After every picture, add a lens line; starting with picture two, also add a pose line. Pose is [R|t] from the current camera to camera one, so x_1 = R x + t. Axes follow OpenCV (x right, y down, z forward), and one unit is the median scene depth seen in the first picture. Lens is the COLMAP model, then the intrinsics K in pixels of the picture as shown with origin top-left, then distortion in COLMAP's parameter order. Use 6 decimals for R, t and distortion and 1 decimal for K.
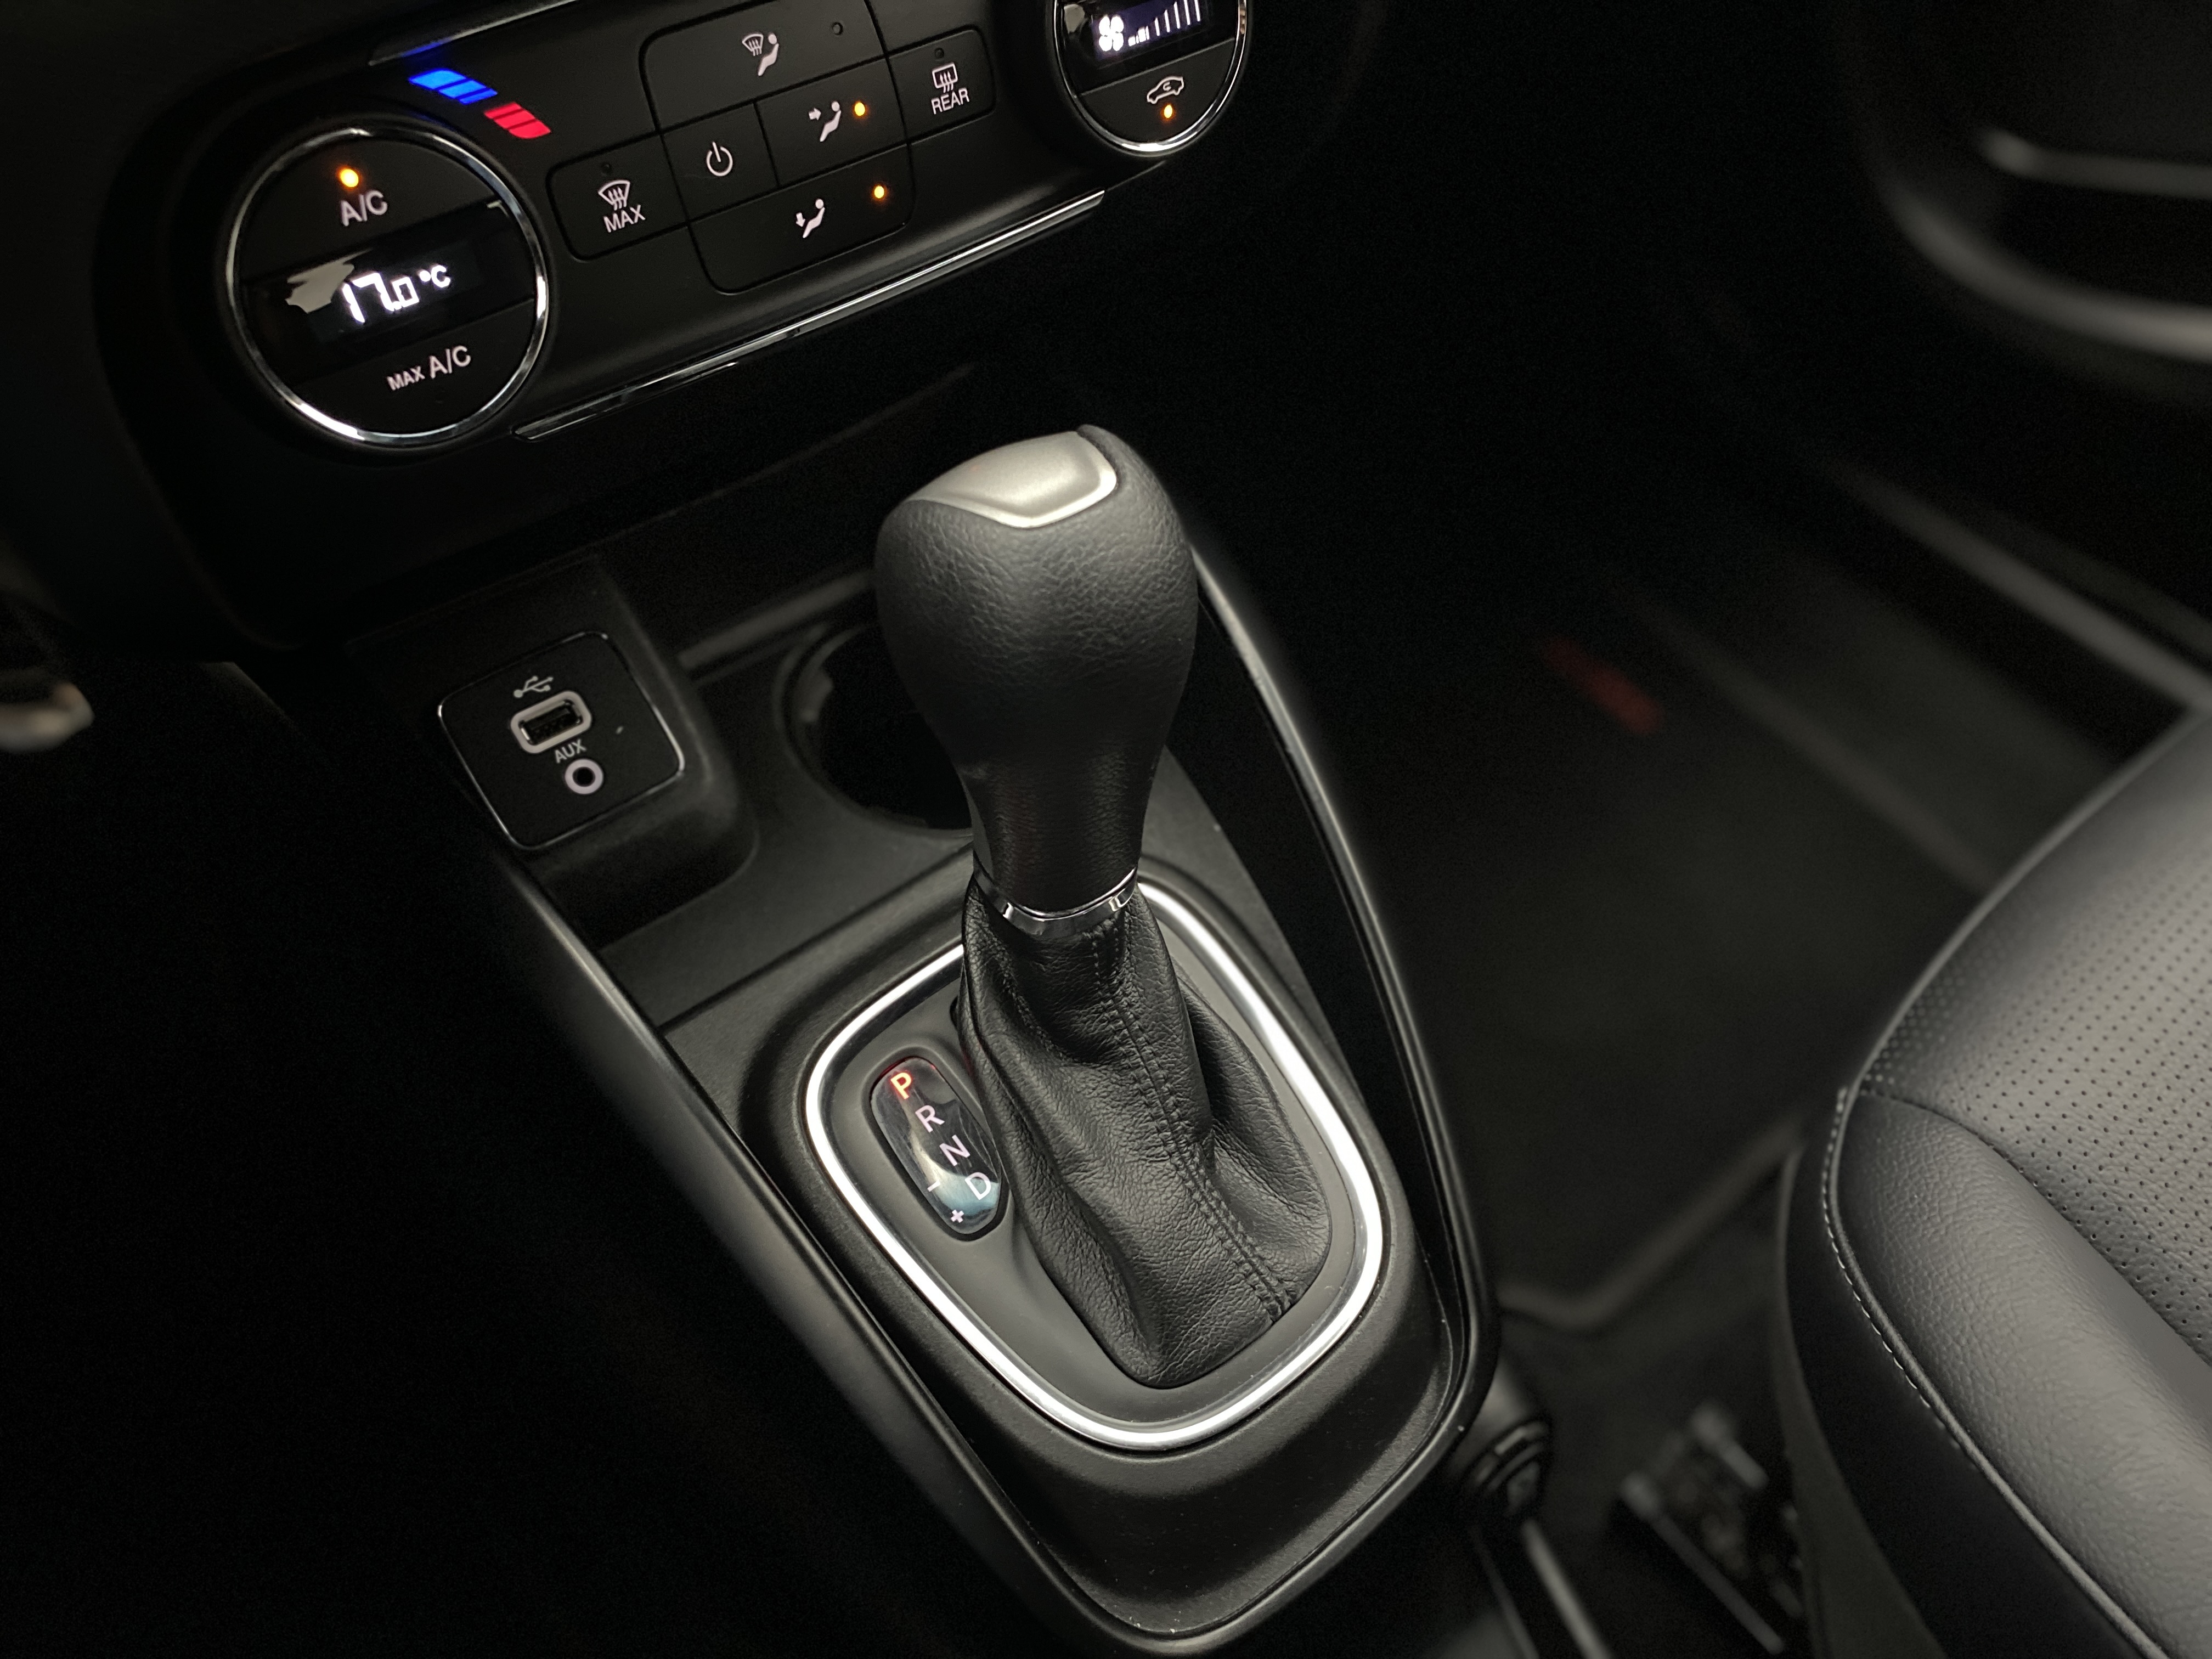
lens RADIAL K [[1705.5, 0, 1134.6], [0, 1705.5, 804.2], [0, 0, 1]] dist [0.023897, -0.037531]
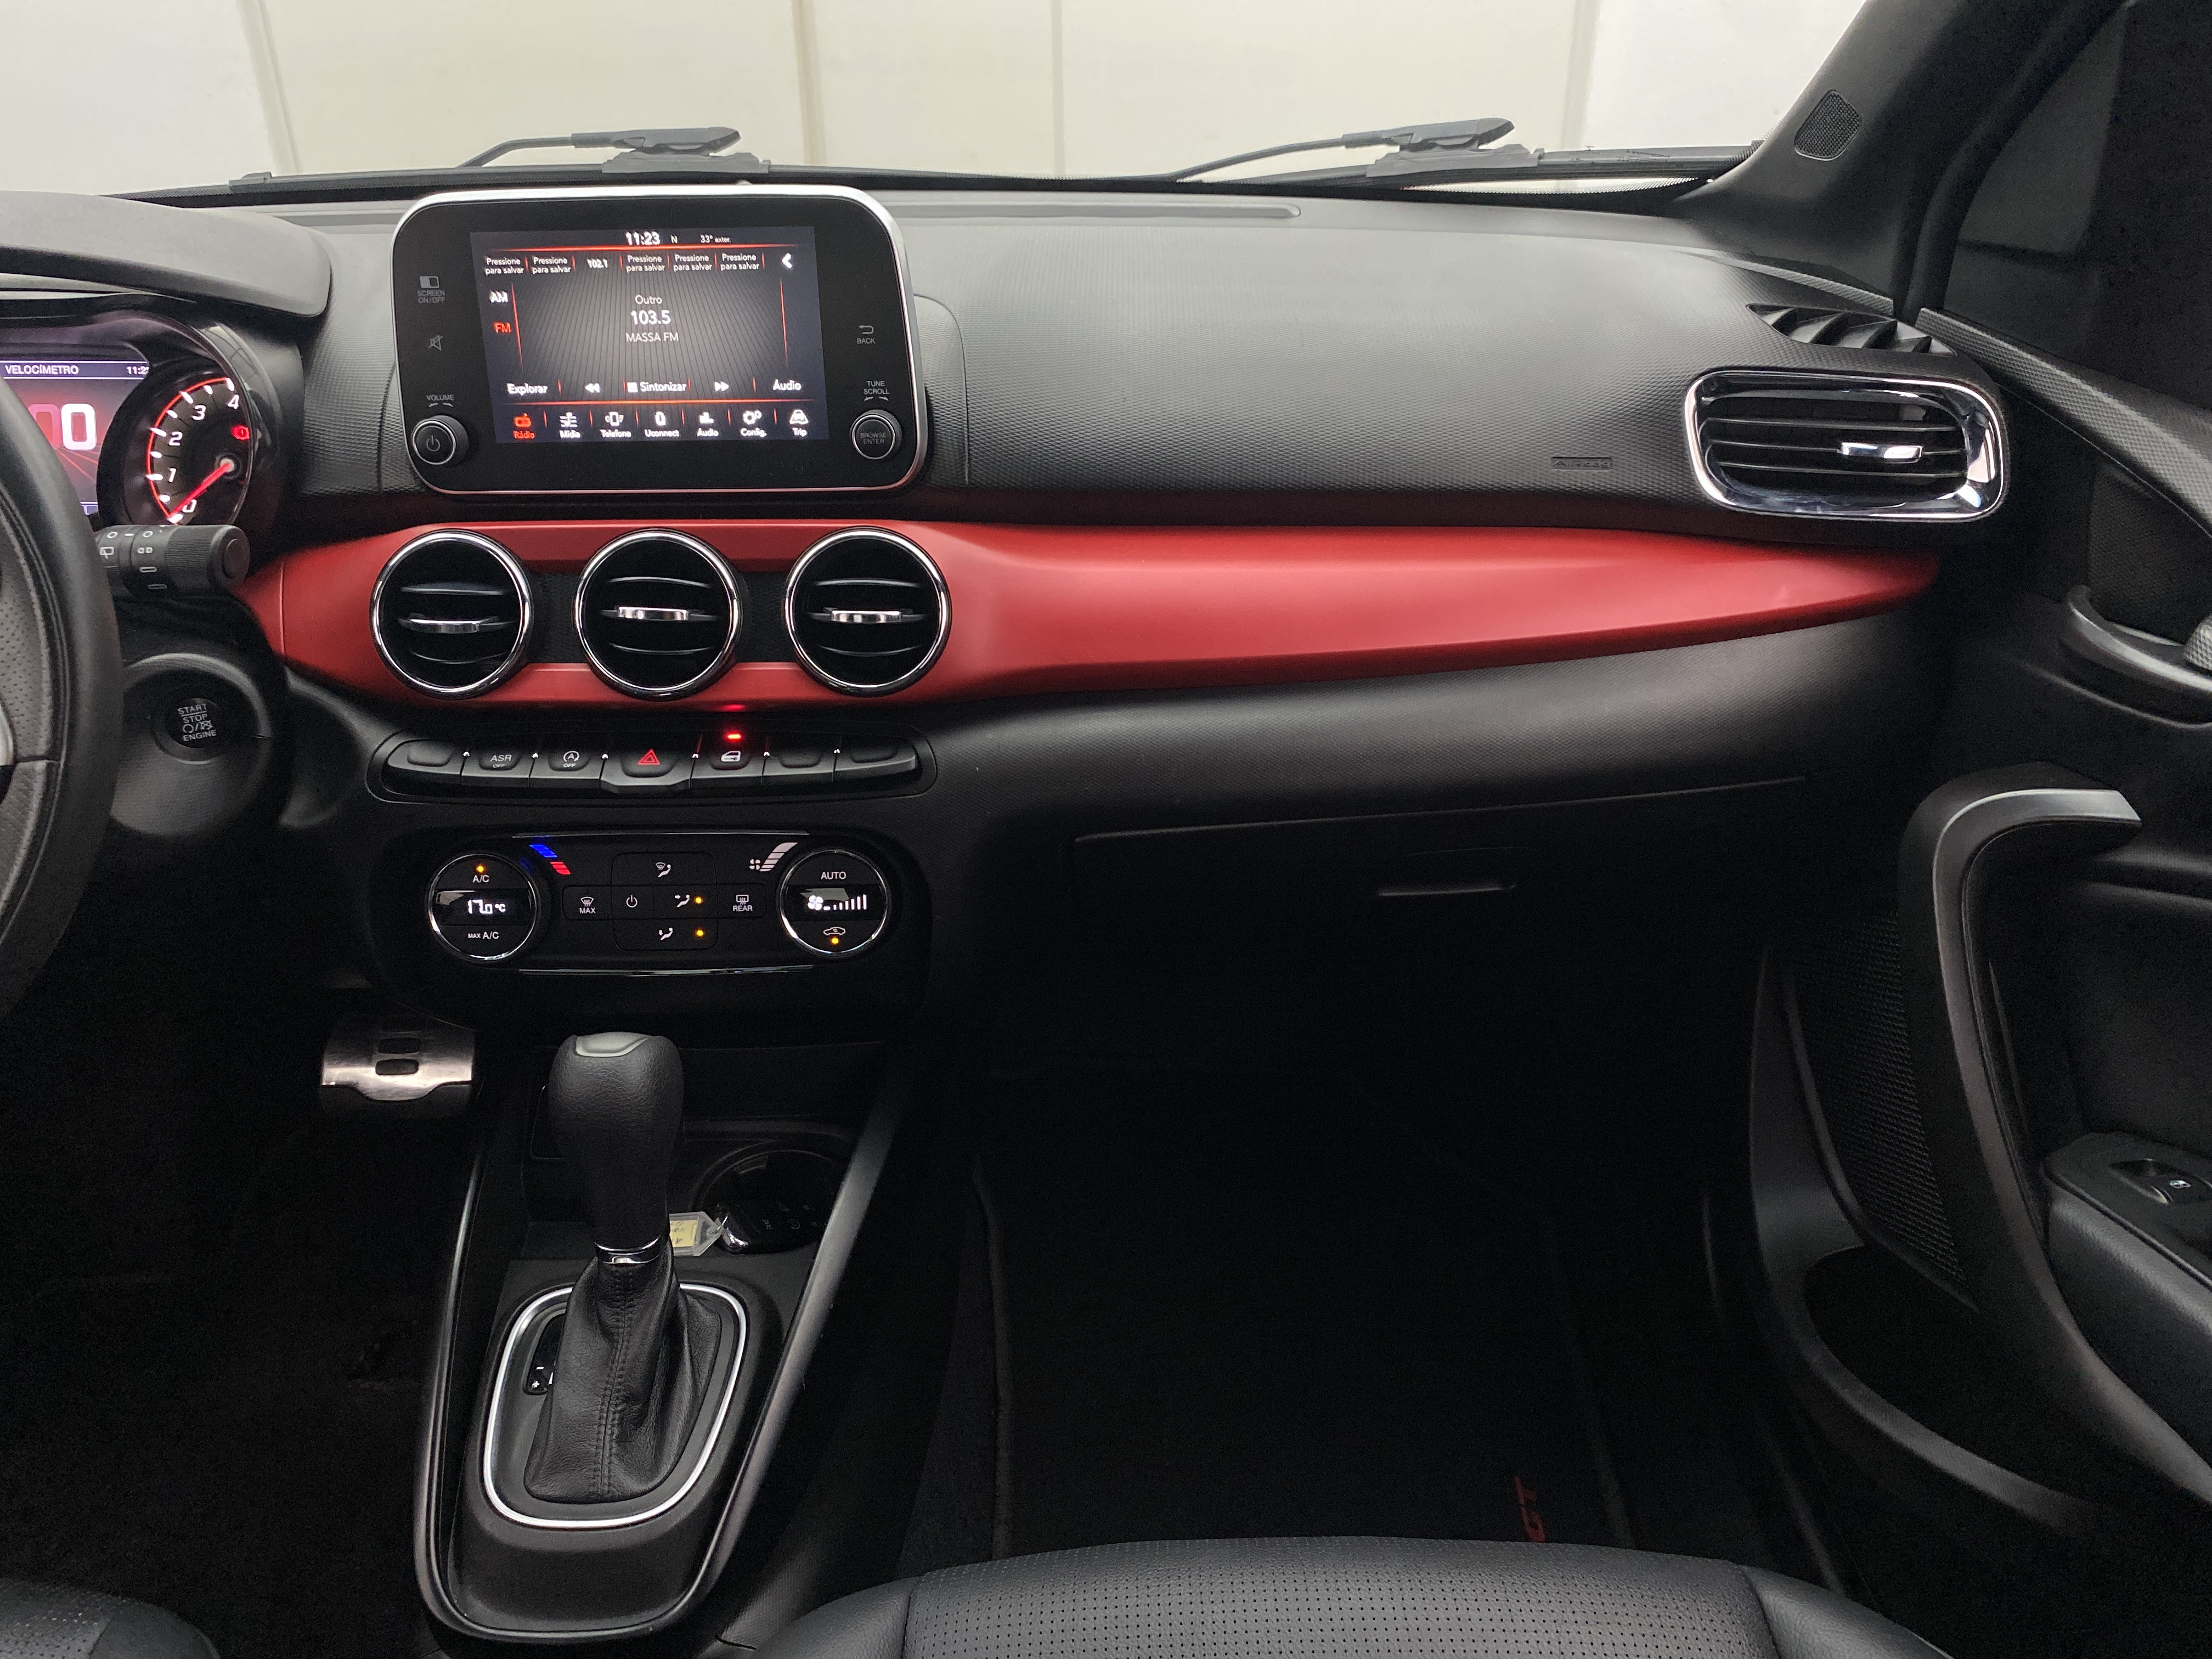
lens RADIAL K [[1705.5, 0, 1106.2], [0, 1705.5, 822.7], [0, 0, 1]] dist [0.023897, -0.037531]
pose [[0.766452, 0.240911, -0.595411, 1.676628], [-0.461686, 0.851101, -0.249946, -0.153356], [0.446540, 0.466465, 0.763553, -0.646922]]
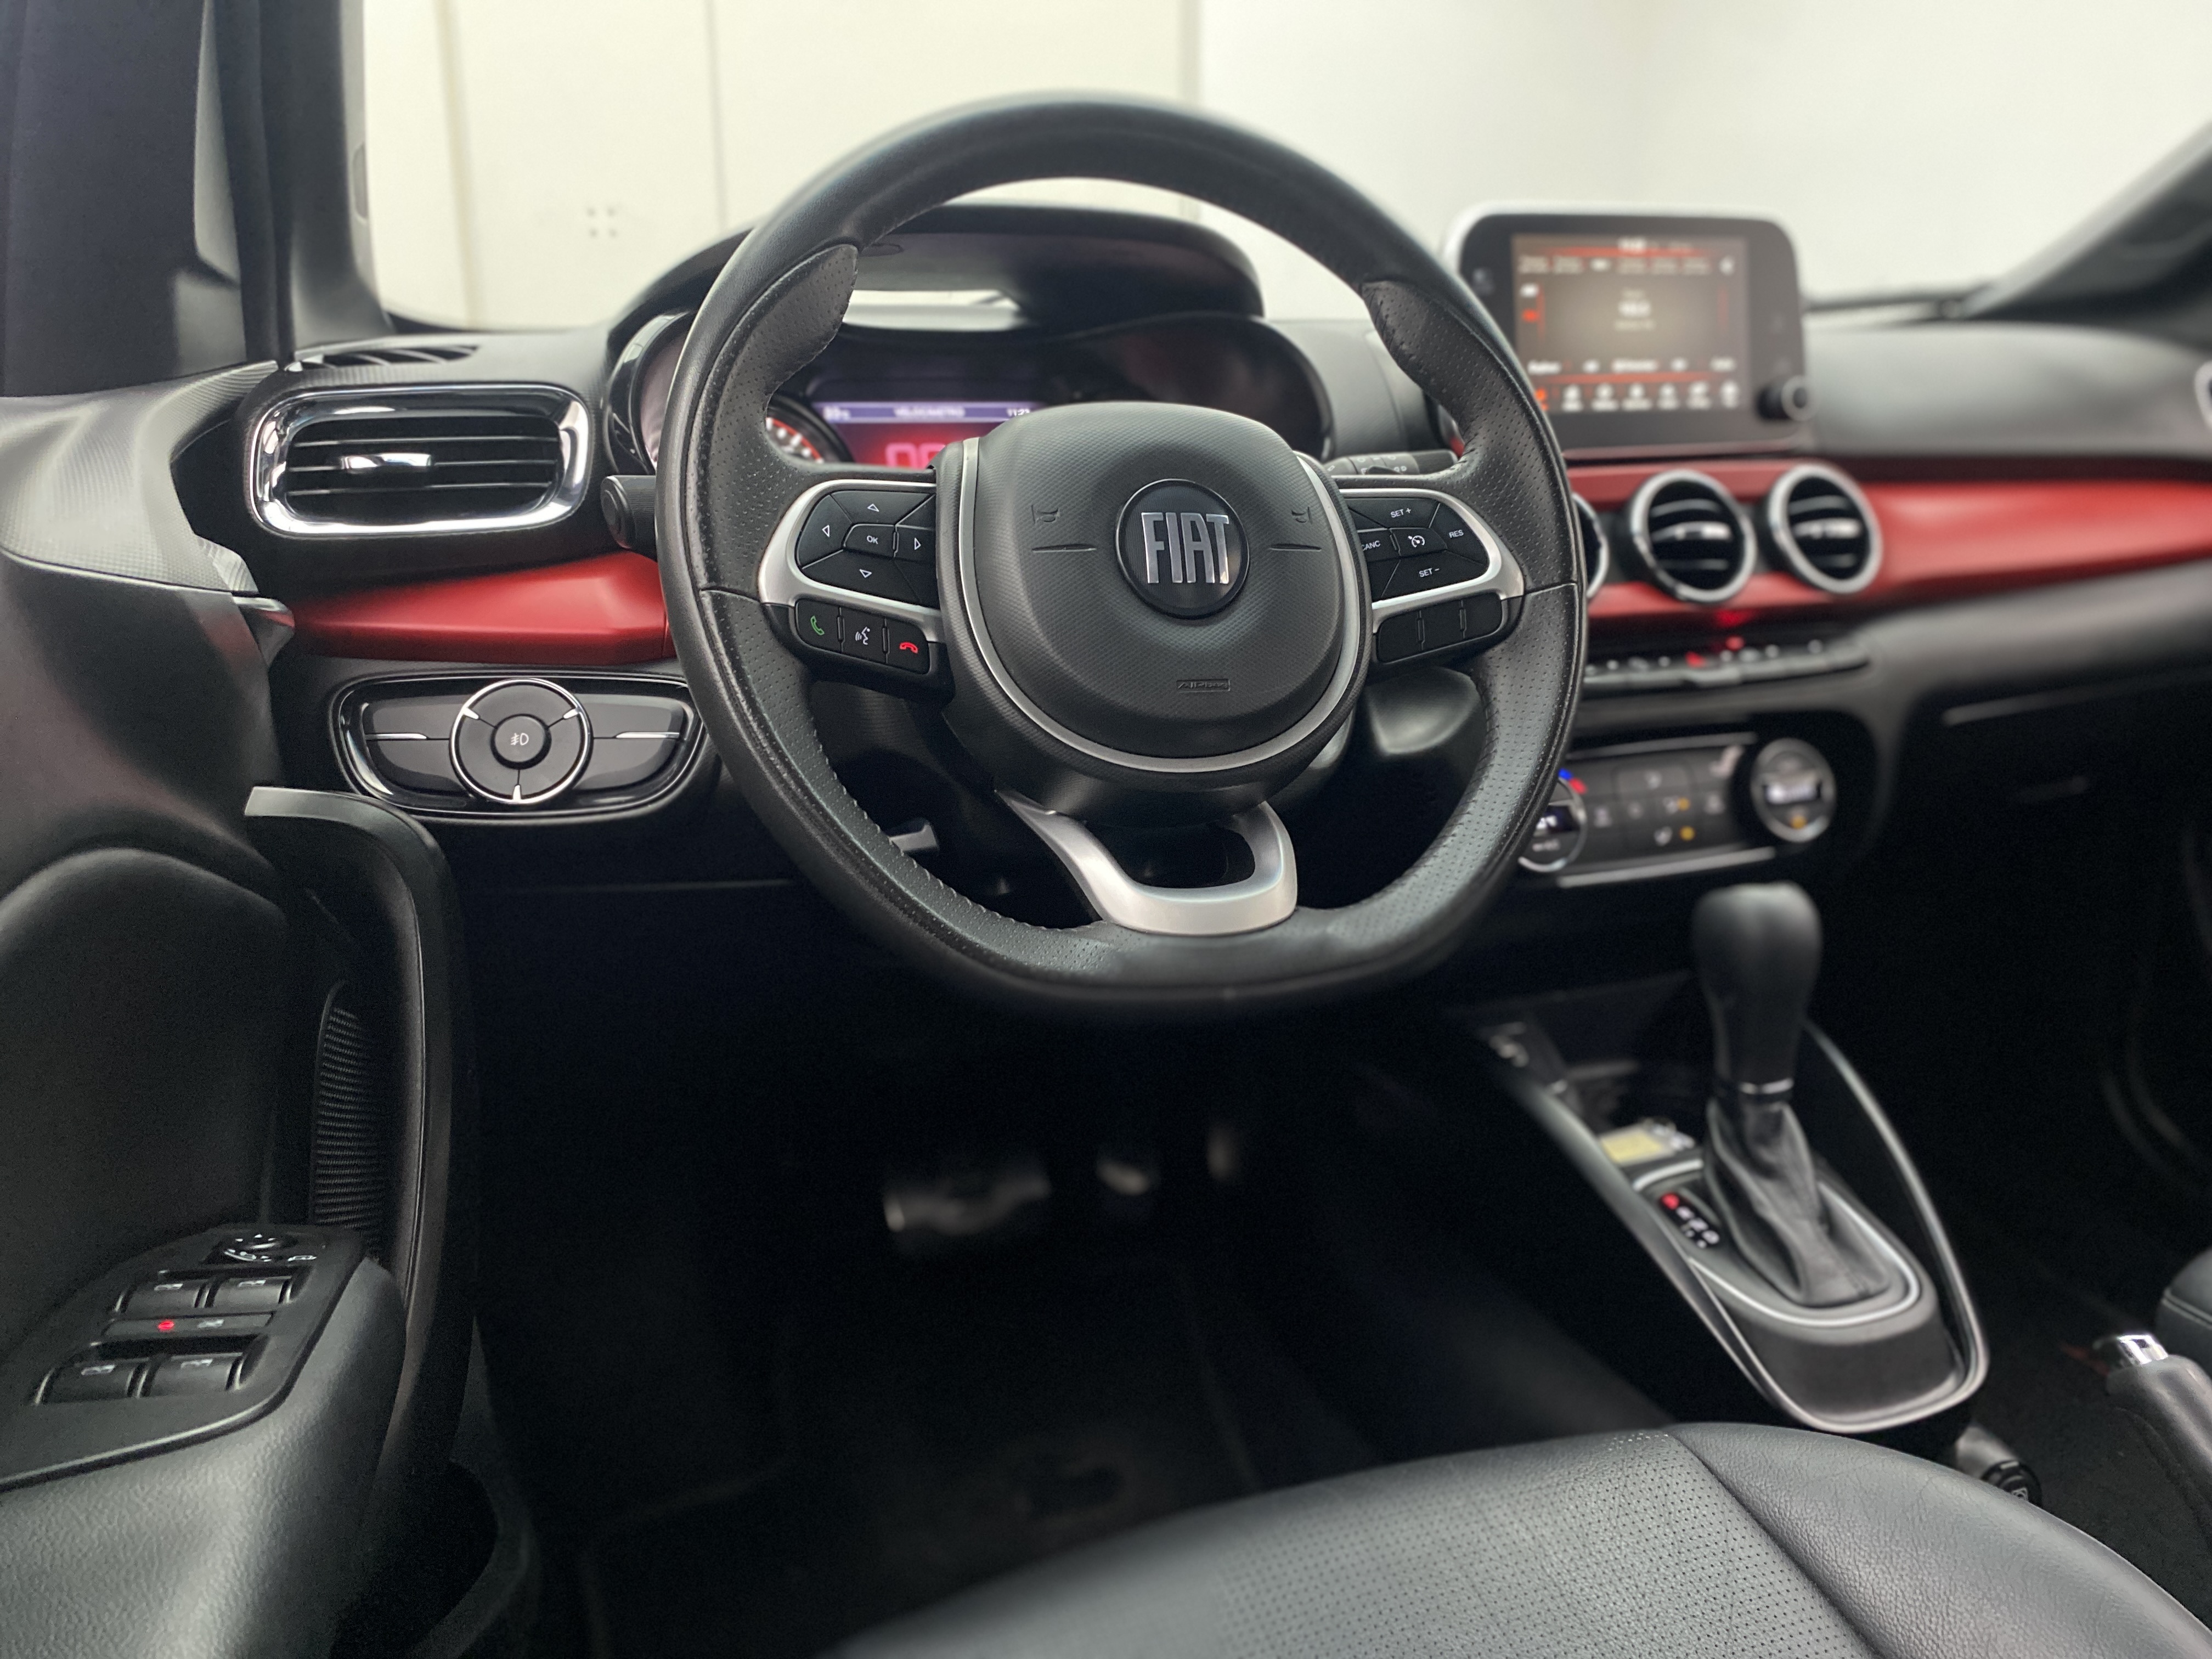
lens RADIAL K [[1705.5, 0, 1111.2], [0, 1705.5, 826.8], [0, 0, 1]] dist [0.023897, -0.037531]
pose [[0.946112, 0.019985, -0.323222, -0.138176], [-0.205534, 0.808359, -0.551645, 1.317266], [0.250254, 0.588351, 0.768906, -1.317811]]
